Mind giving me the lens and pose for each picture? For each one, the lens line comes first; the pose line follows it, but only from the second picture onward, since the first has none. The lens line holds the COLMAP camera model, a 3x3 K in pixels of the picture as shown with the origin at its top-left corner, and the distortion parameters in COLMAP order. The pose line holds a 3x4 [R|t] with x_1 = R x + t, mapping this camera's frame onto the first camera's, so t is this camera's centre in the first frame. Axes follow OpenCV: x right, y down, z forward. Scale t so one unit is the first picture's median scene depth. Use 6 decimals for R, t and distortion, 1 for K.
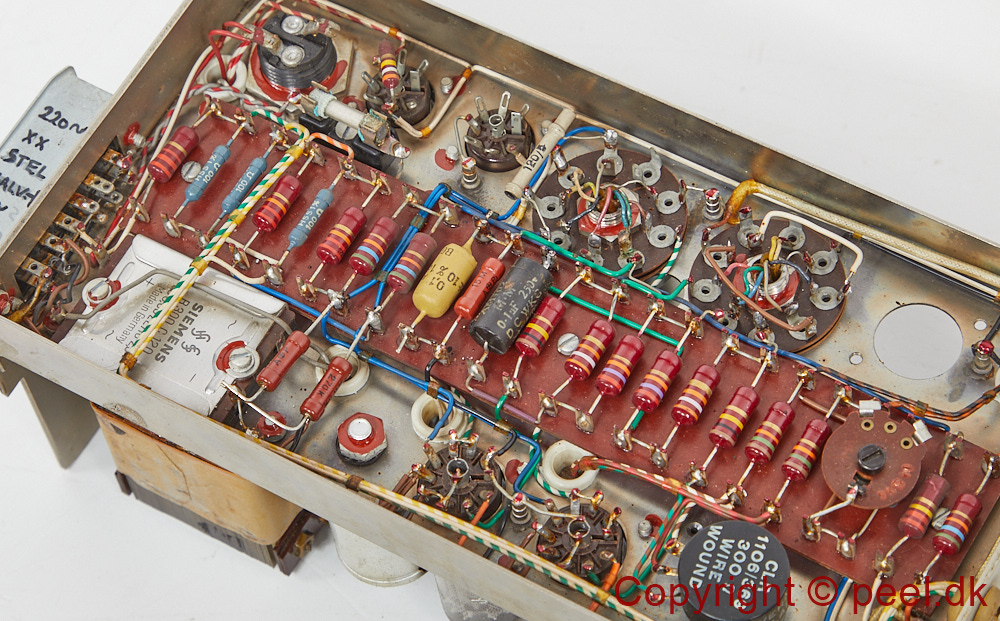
lens RADIAL K [[3111.6, 0, 422.3], [0, 3111.6, 310.6], [0, 0, 1]] dist [-0.001954, -1.451289]
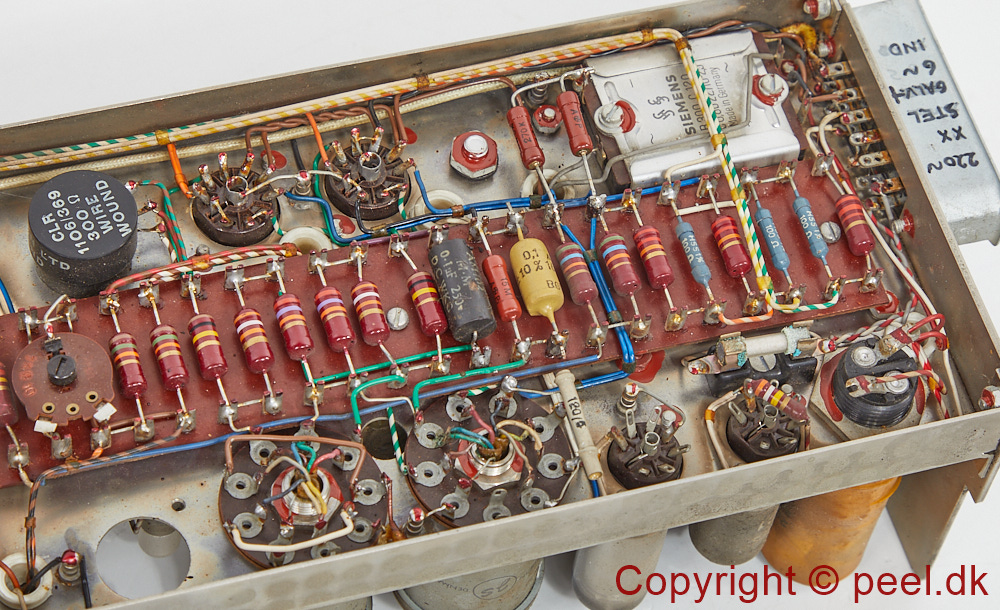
lens RADIAL K [[3116.8, 0, 540.3], [0, 3116.8, 304.7], [0, 0, 1]] dist [-0.037159, -0.455761]
pose [[-0.661715, 0.652688, -0.368960, 0.369475], [-0.666277, -0.286242, 0.688579, -0.680382], [0.343816, 0.701473, 0.624281, 0.395052]]
